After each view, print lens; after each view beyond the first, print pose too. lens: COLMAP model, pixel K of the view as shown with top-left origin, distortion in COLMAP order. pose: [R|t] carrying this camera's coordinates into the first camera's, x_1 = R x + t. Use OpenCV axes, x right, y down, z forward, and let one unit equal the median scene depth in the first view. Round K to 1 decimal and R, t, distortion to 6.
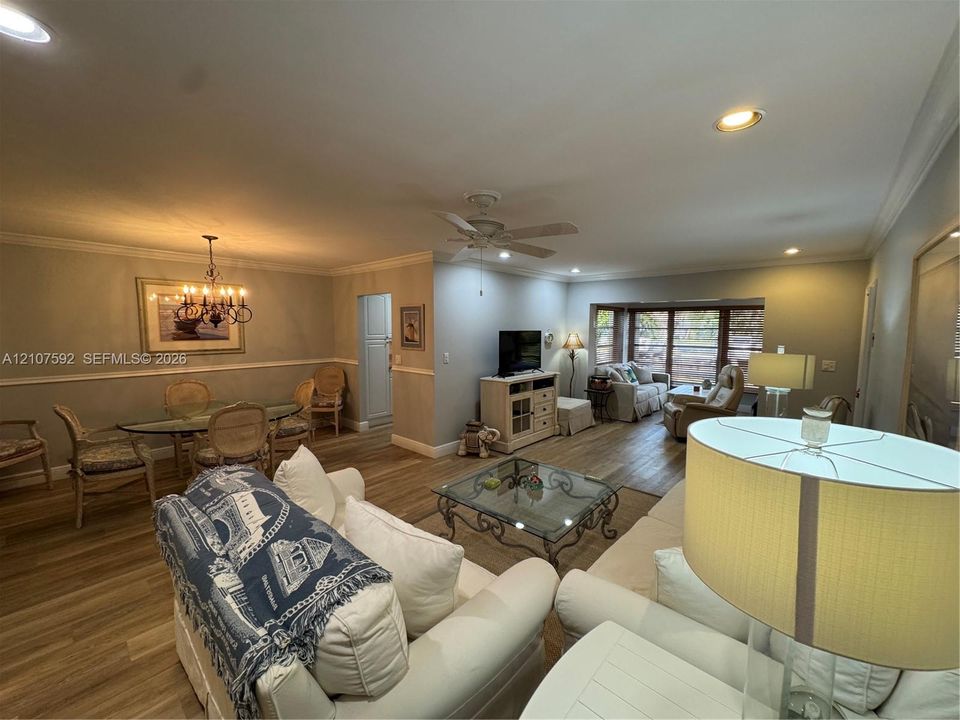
lens RADIAL K [[384.5, 0, 480.0], [0, 384.5, 360.0], [0, 0, 1]] dist [-0.001780, 0.000094]
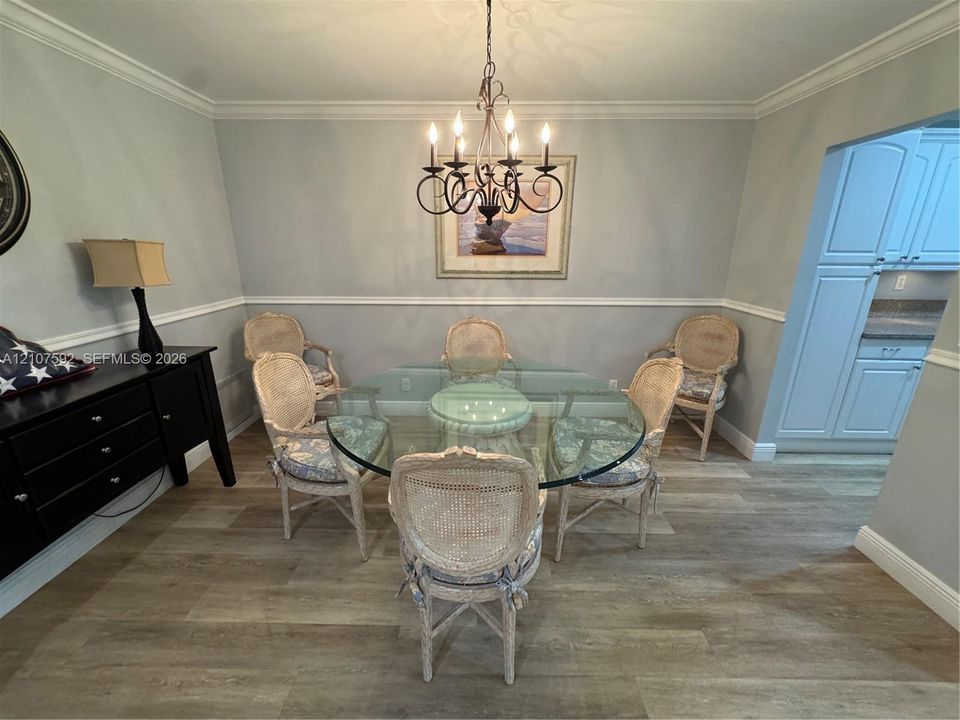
lens RADIAL K [[384.5, 0, 480.0], [0, 384.5, 360.0], [0, 0, 1]] dist [-0.001780, 0.000094]
pose [[0.653926, 0.215533, -0.725208, -0.241012], [-0.068773, 0.971527, 0.226727, -0.023162], [0.753426, -0.098388, 0.650130, 0.501766]]
